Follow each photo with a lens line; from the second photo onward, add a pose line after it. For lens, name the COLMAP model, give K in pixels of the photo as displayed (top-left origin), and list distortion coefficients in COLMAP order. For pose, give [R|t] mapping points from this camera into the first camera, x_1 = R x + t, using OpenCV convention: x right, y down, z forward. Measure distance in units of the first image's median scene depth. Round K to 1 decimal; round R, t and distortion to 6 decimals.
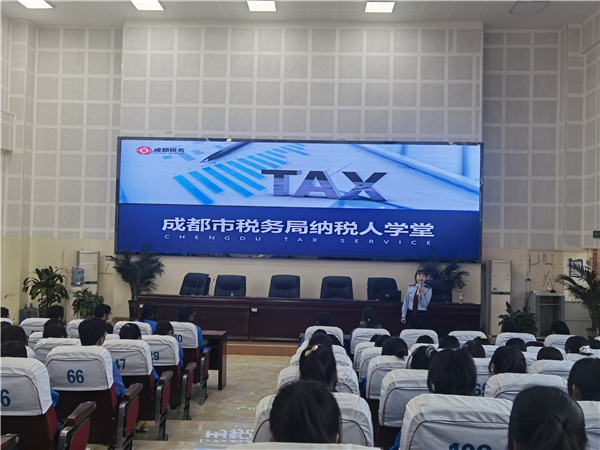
lens RADIAL K [[594.9, 0, 297.7], [0, 594.9, 239.1], [0, 0, 1]] dist [0.037599, 0.000000]
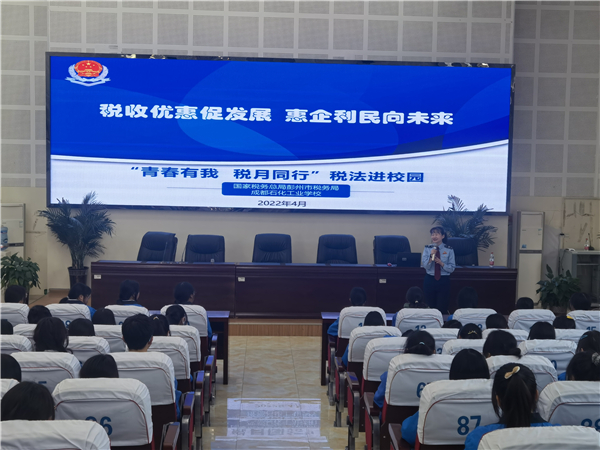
lens RADIAL K [[765.1, 0, 292.9], [0, 765.1, 245.4], [0, 0, 1]] dist [0.016337, 0.000000]
pose [[0.996073, -0.012356, 0.087665, -0.078169], [0.003707, 0.995165, 0.098152, -0.022631], [-0.088454, -0.097441, 0.991303, -0.014813]]
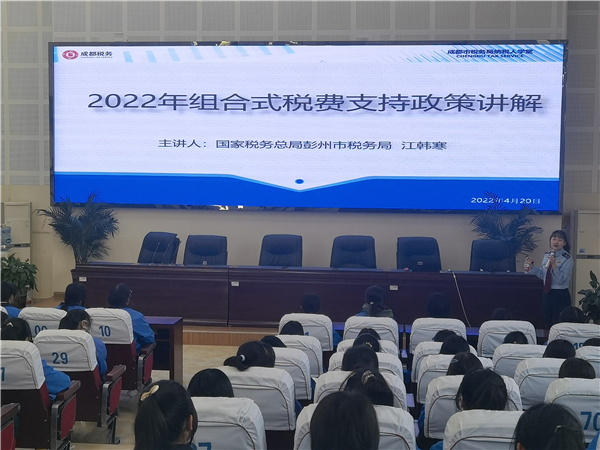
lens RADIAL K [[819.5, 0, 294.9], [0, 819.5, 242.8], [0, 0, 1]] dist [0.021153, 0.000000]
pose [[0.998358, -0.006675, -0.056895, 0.047498], [0.011454, 0.996392, 0.084098, -0.011494], [0.056128, -0.084611, 0.994832, 0.016863]]
